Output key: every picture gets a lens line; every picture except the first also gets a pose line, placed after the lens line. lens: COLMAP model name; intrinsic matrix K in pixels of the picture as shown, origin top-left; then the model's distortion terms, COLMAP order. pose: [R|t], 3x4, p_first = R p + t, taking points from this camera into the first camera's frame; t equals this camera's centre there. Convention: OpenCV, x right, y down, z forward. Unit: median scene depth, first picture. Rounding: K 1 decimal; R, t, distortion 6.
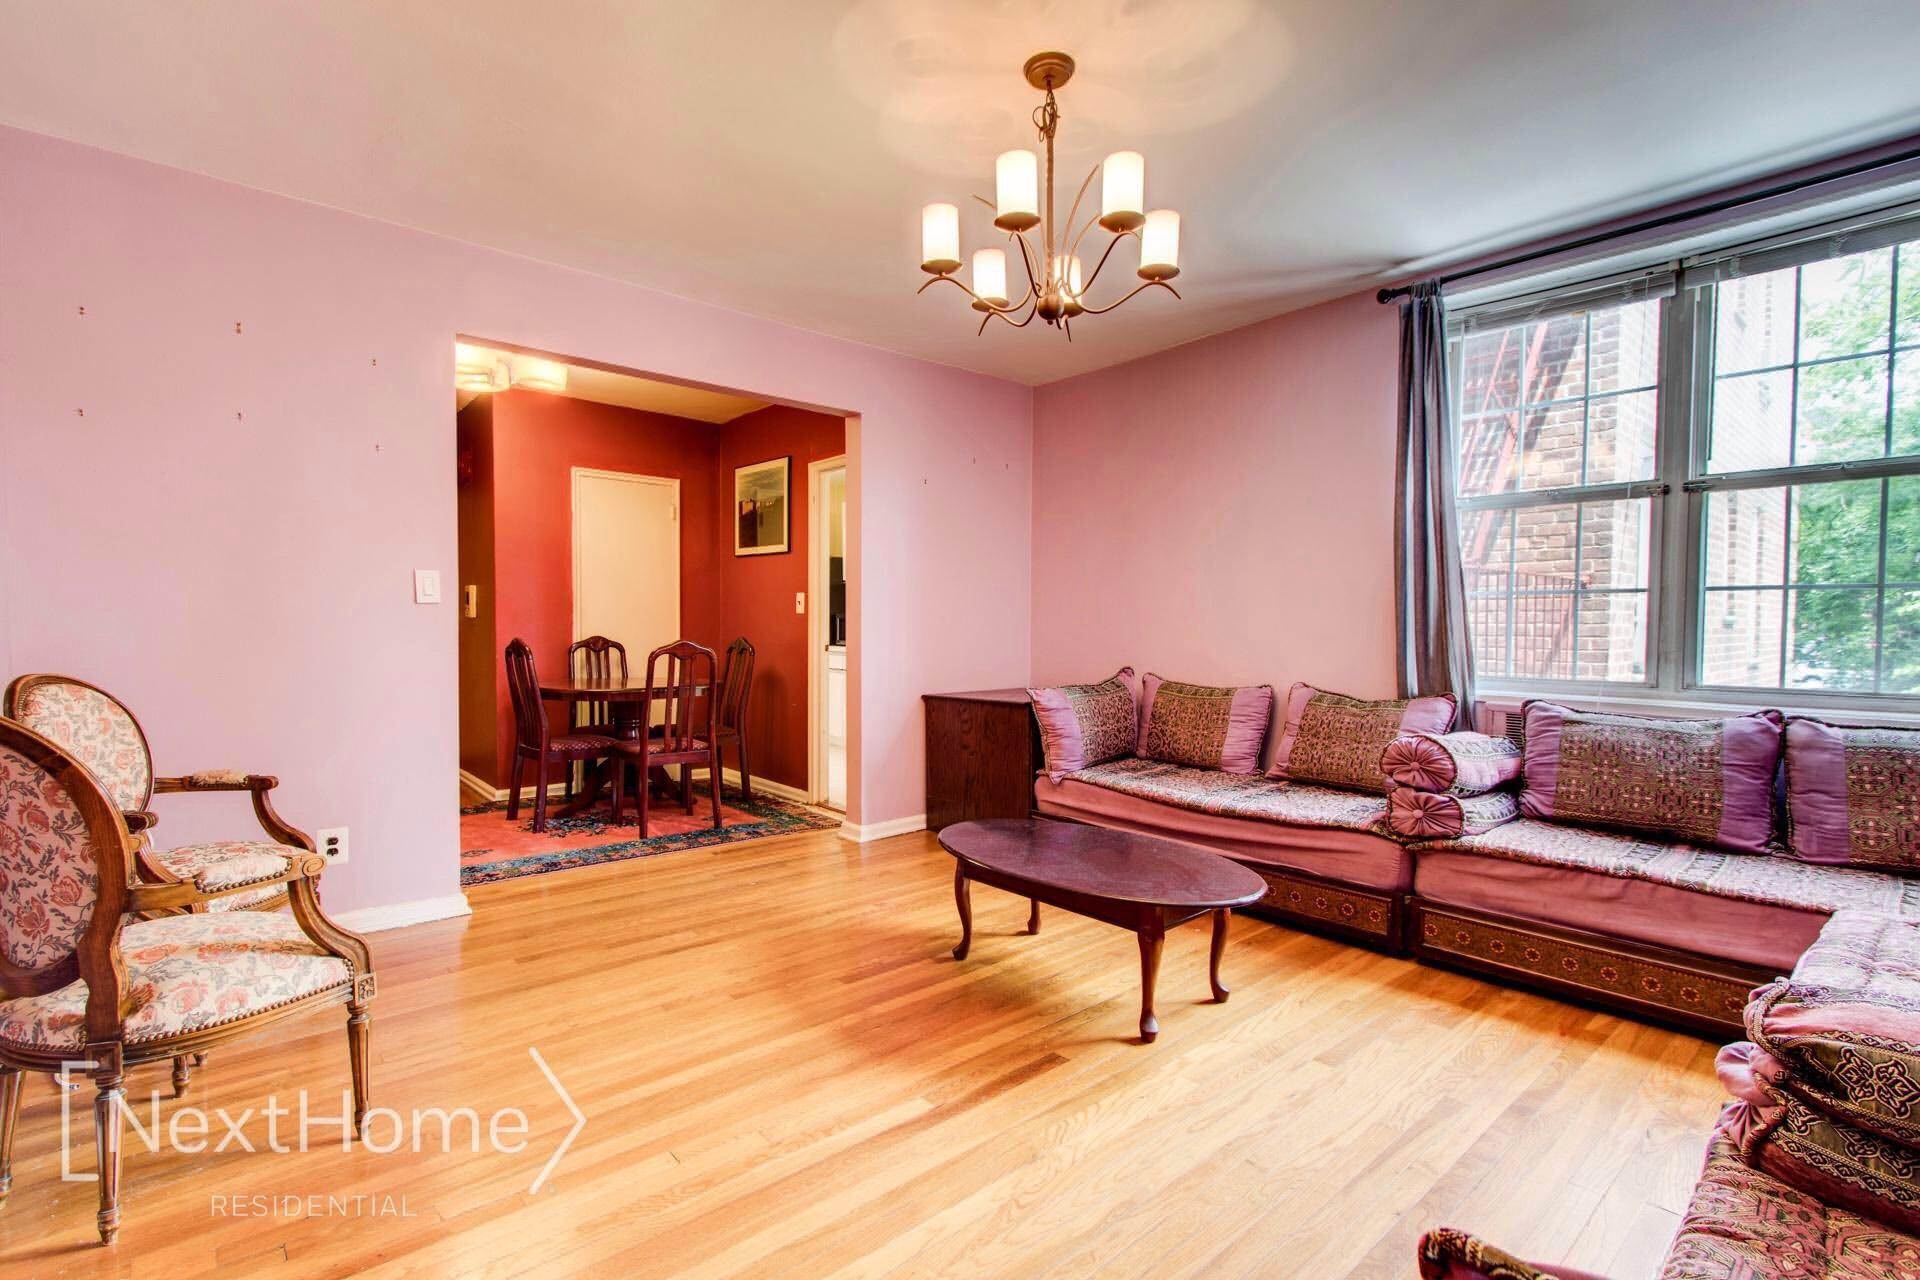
lens RADIAL K [[887.8, 0, 962.6], [0, 887.8, 644.9], [0, 0, 1]] dist [0.003627, 0.000095]
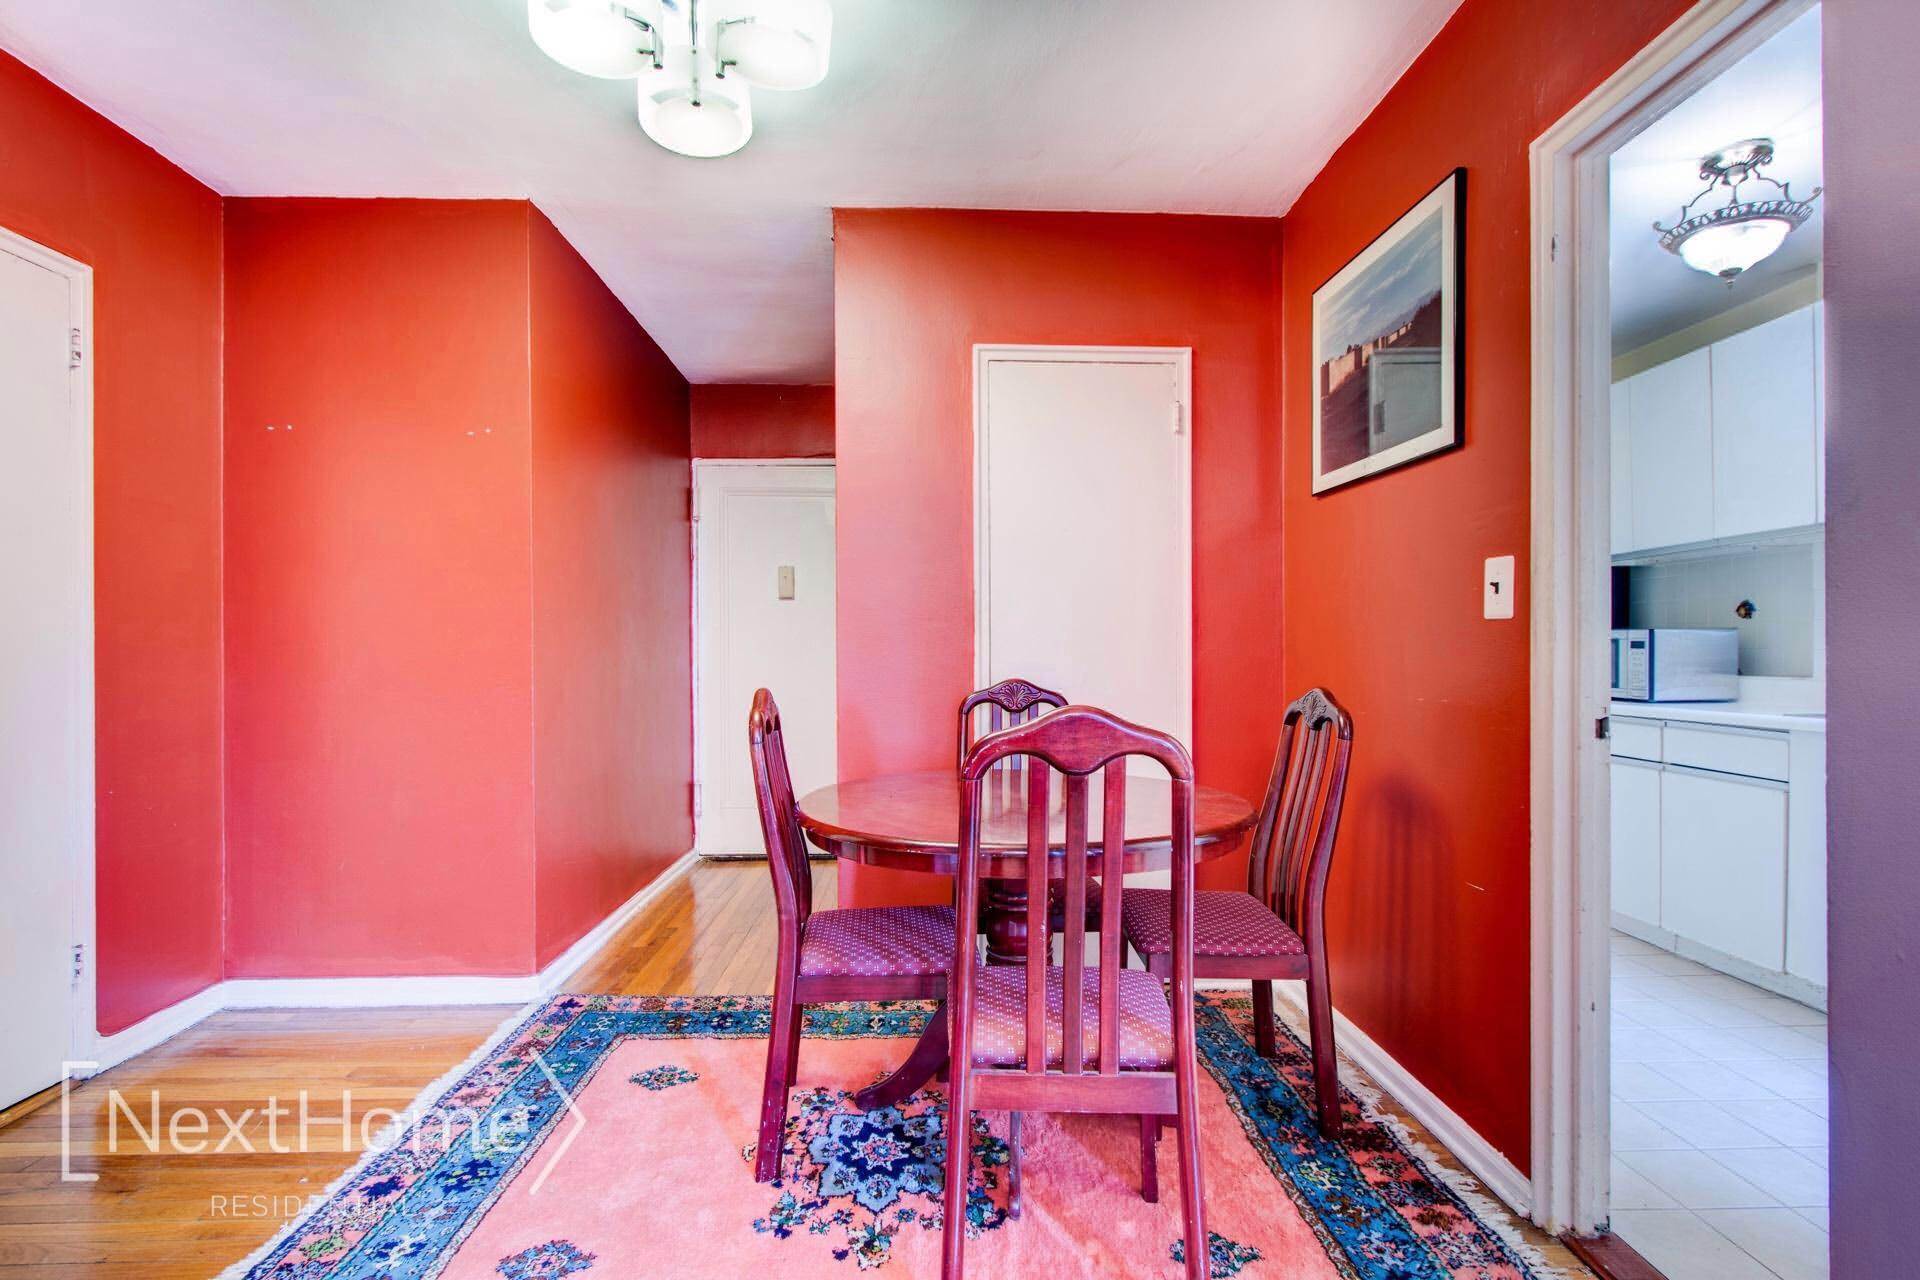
lens RADIAL K [[887.8, 0, 958.1], [0, 887.8, 652.4], [0, 0, 1]] dist [0.003627, 0.000095]
pose [[0.774270, -0.006630, -0.632820, -0.126713], [-0.010646, 0.999667, -0.023499, -0.013103], [0.632765, 0.024932, 0.773942, 0.603715]]
